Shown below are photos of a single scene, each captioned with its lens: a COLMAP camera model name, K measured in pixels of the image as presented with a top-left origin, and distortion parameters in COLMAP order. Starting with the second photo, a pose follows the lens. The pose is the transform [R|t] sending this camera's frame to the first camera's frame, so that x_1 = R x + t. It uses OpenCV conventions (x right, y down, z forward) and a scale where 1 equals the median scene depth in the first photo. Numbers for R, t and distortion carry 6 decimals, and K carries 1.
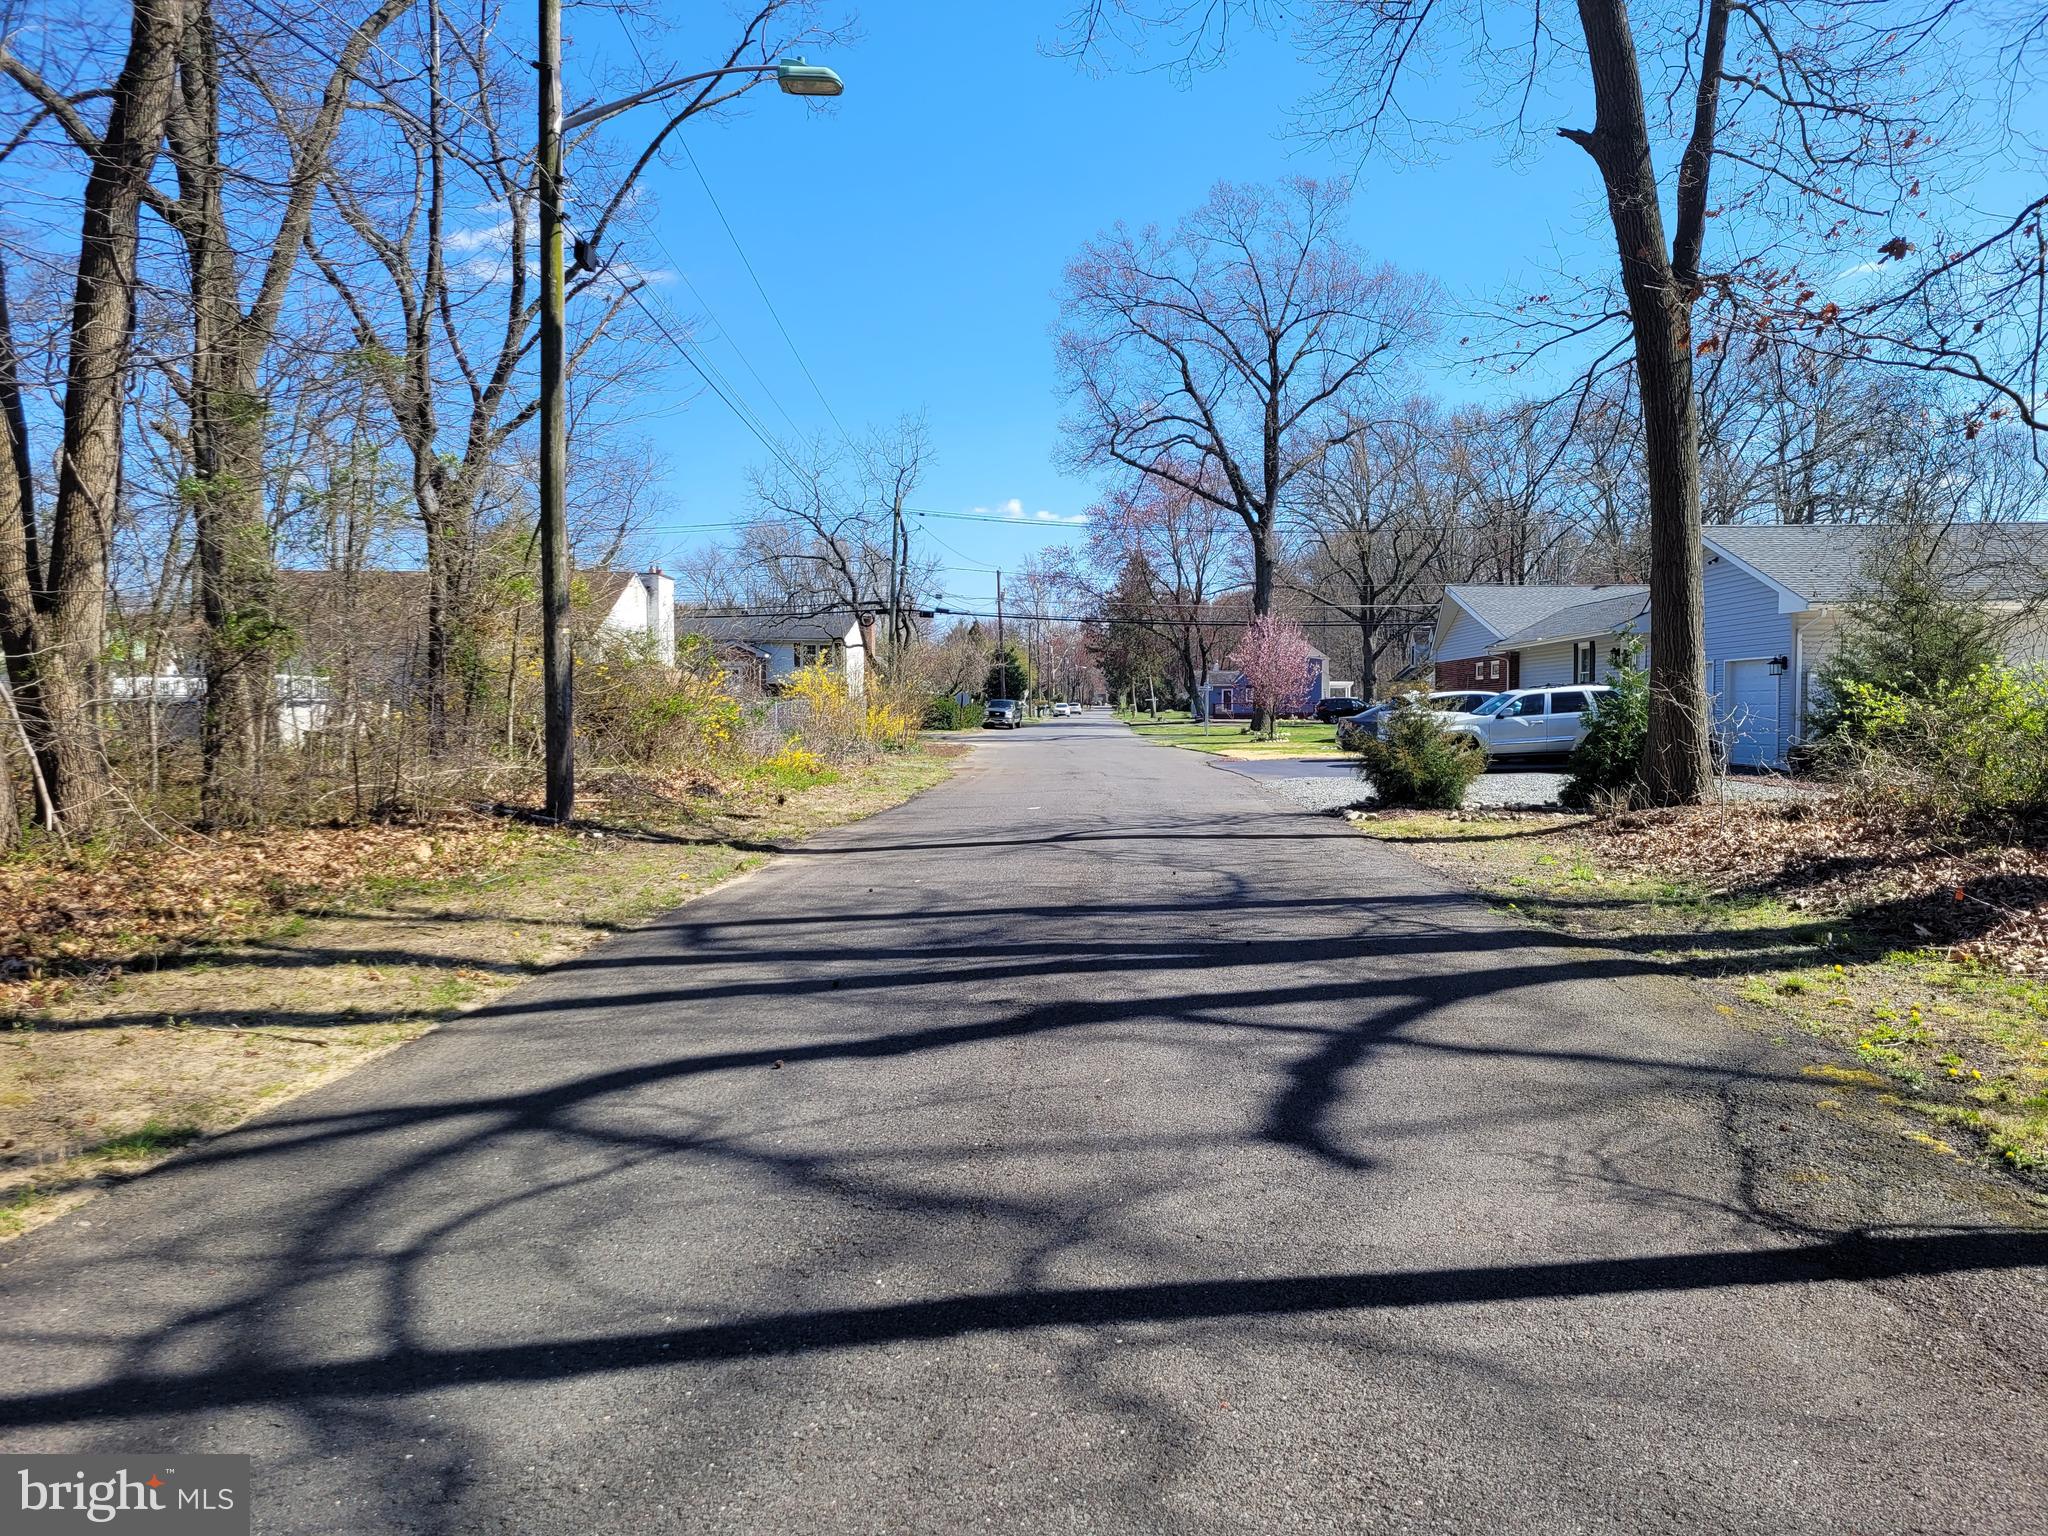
lens RADIAL K [[1528.3, 0, 1034.2], [0, 1528.3, 773.2], [0, 0, 1]] dist [0.051219, -0.025938]
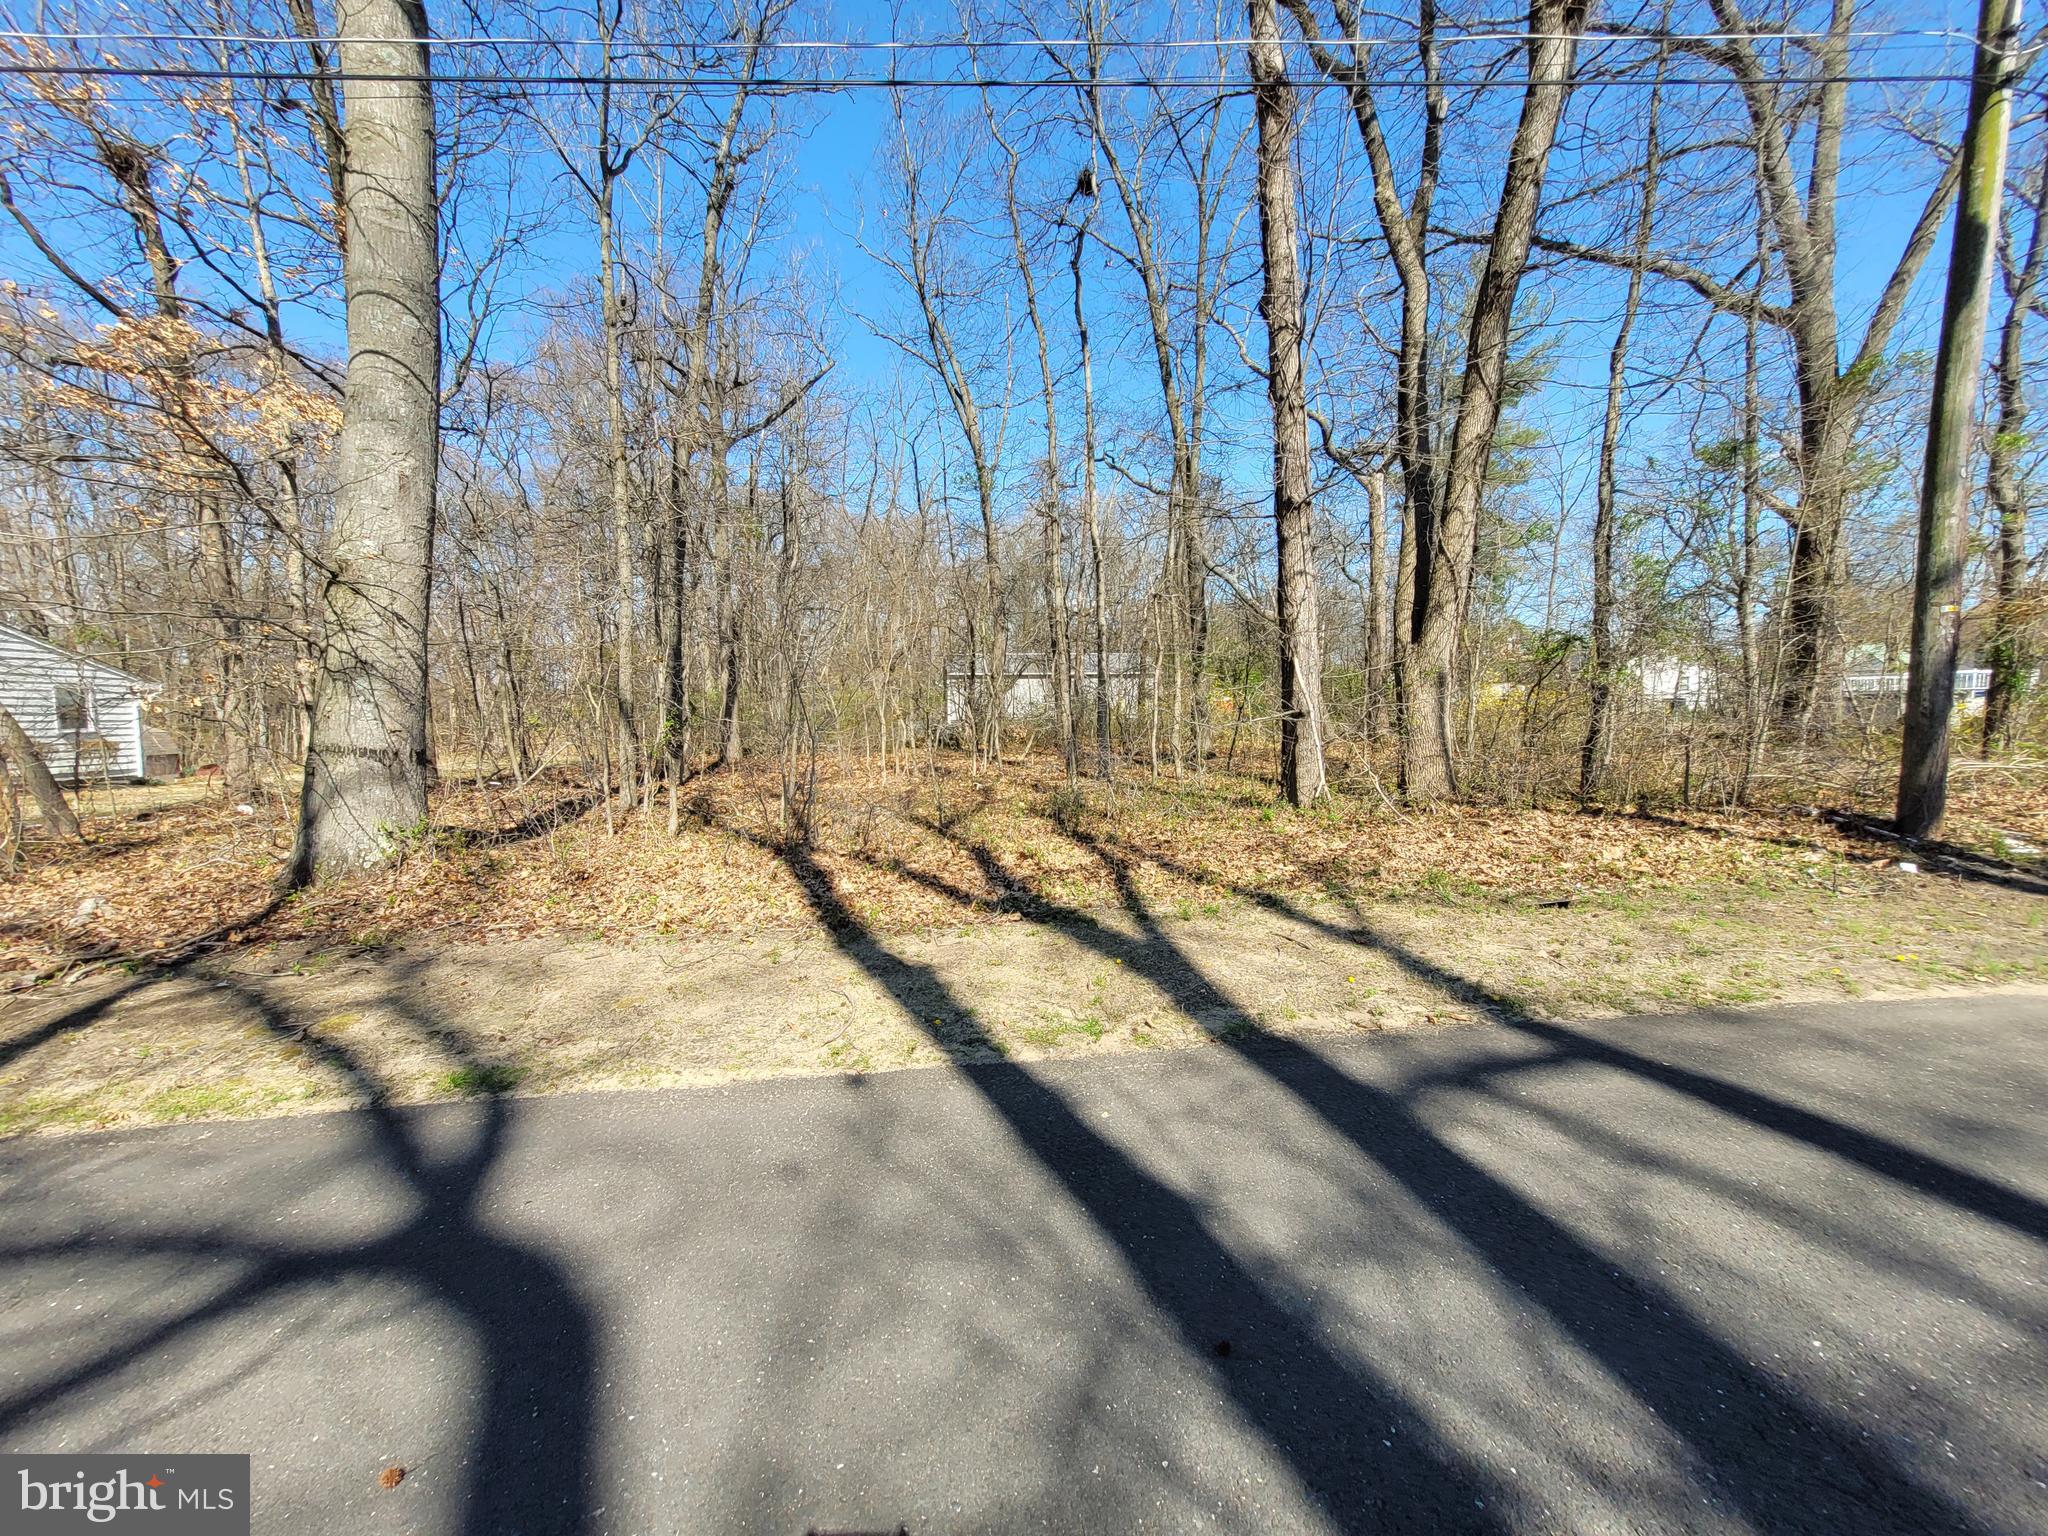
lens RADIAL K [[813.0, 0, 1020.6], [0, 813.0, 775.4], [0, 0, 1]] dist [-0.006228, -0.000792]
pose [[0.149865, 0.073775, -0.985950, 0.053767], [-0.027193, 0.997143, 0.070479, -0.024428], [0.988332, 0.016249, 0.151443, 0.515463]]
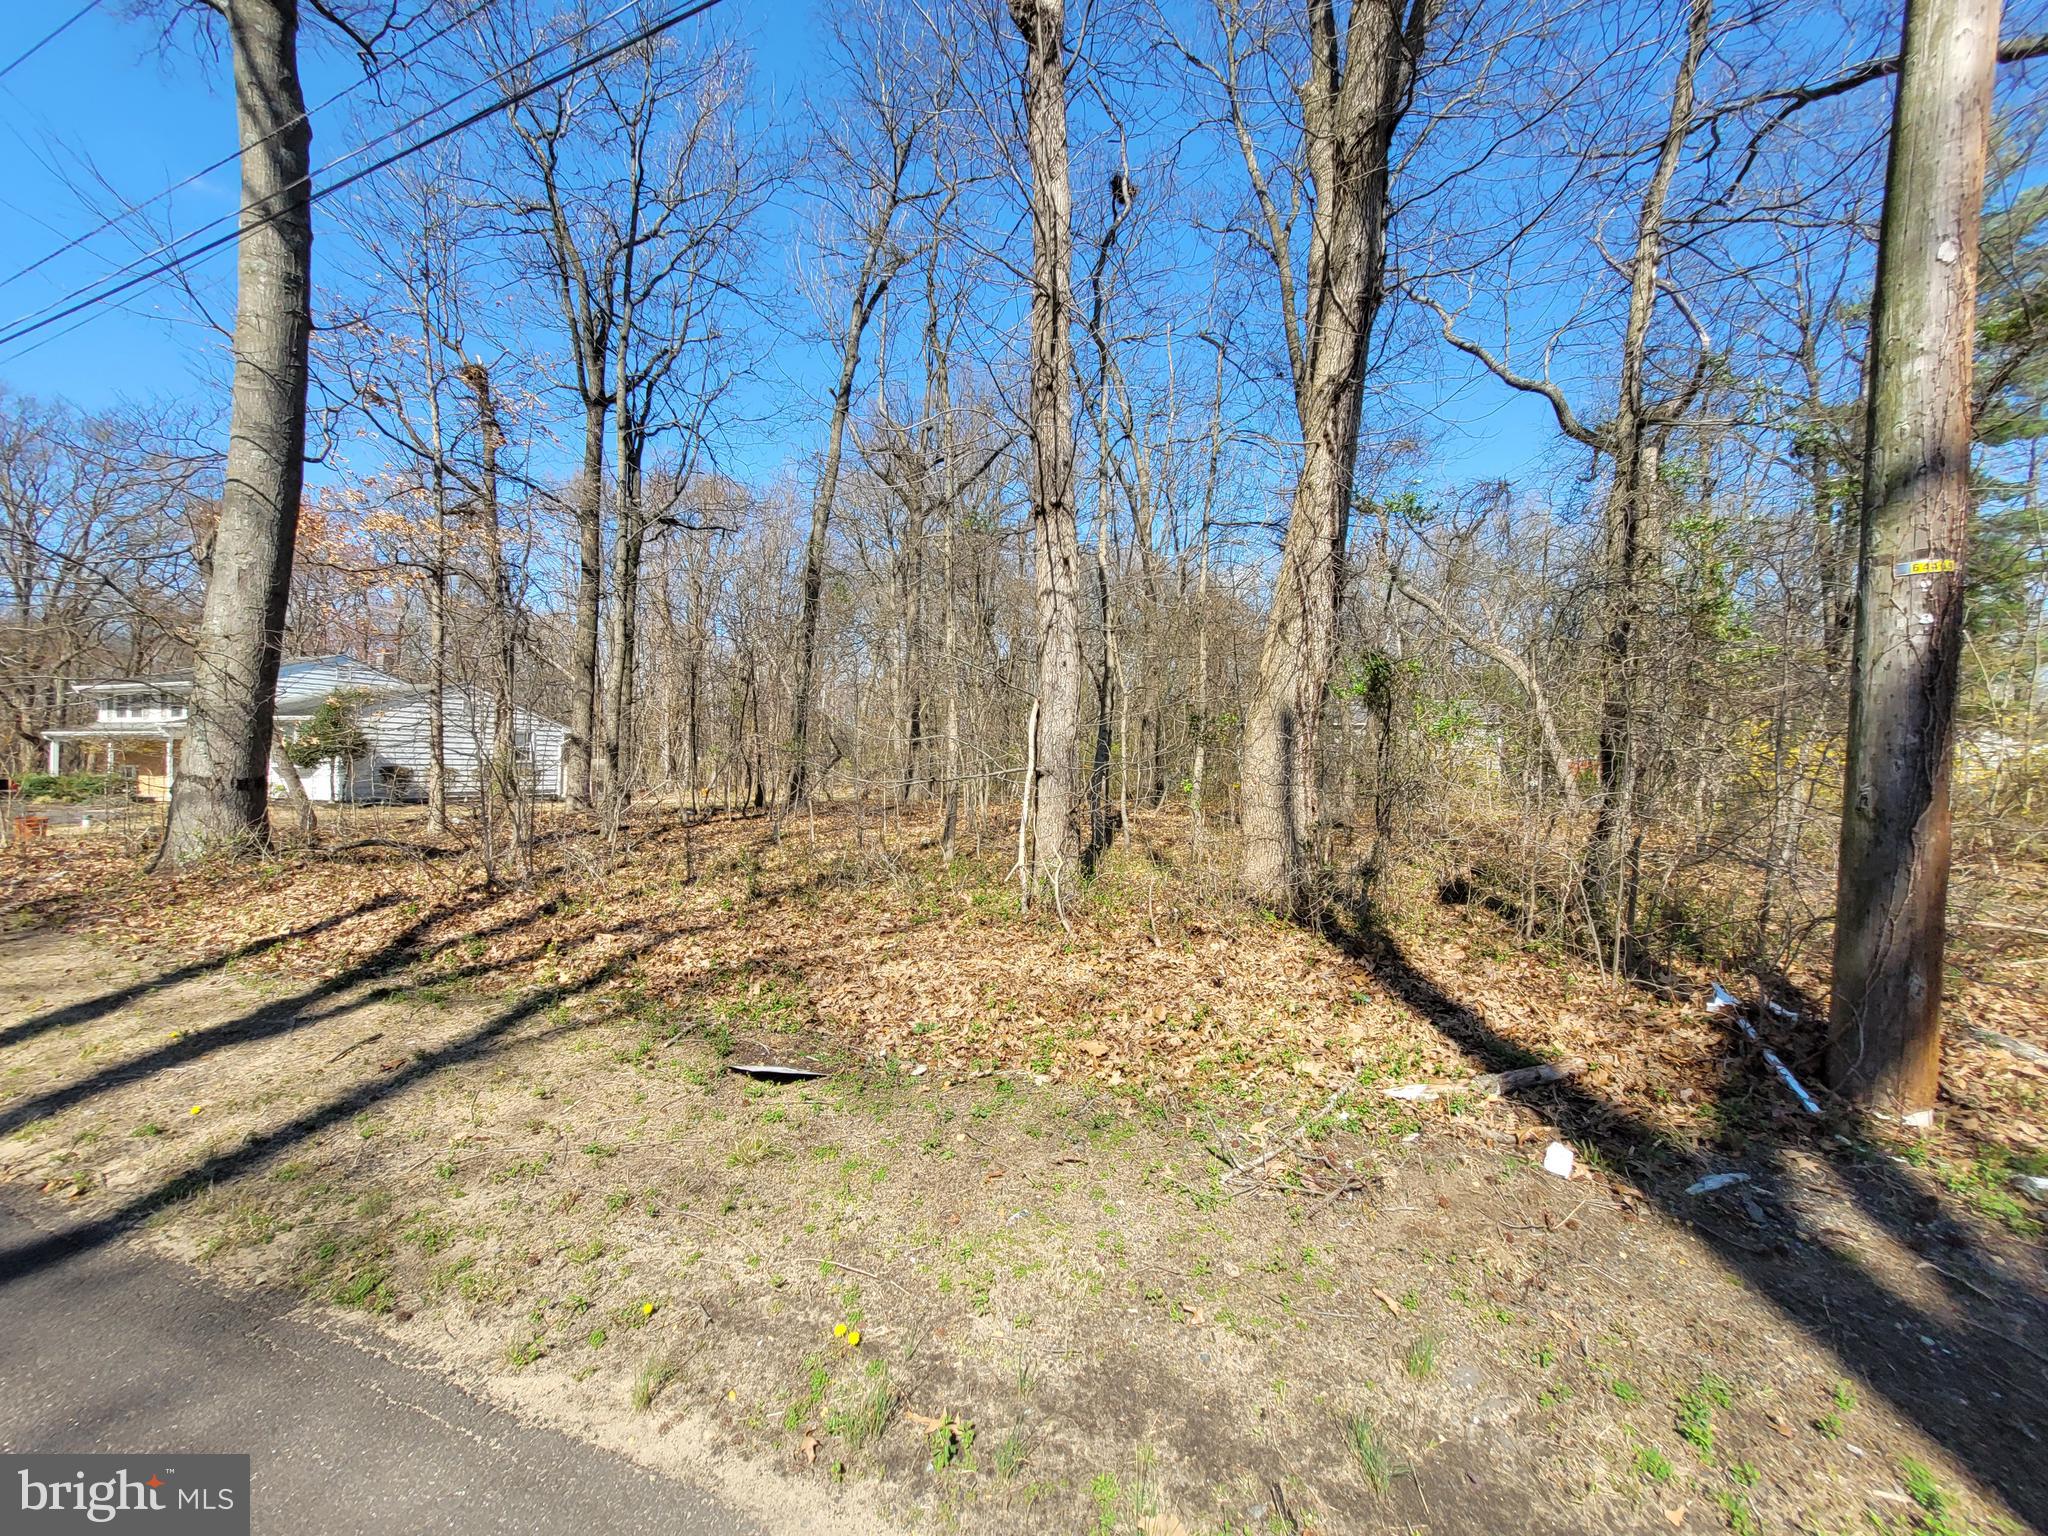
lens RADIAL K [[813.0, 0, 1024.6], [0, 813.0, 764.5], [0, 0, 1]] dist [-0.006228, -0.000792]
pose [[-0.319875, 0.000076, -0.947460, -0.085215], [-0.051333, 0.998530, 0.017411, -0.048239], [0.946068, 0.054205, -0.319400, 1.009807]]
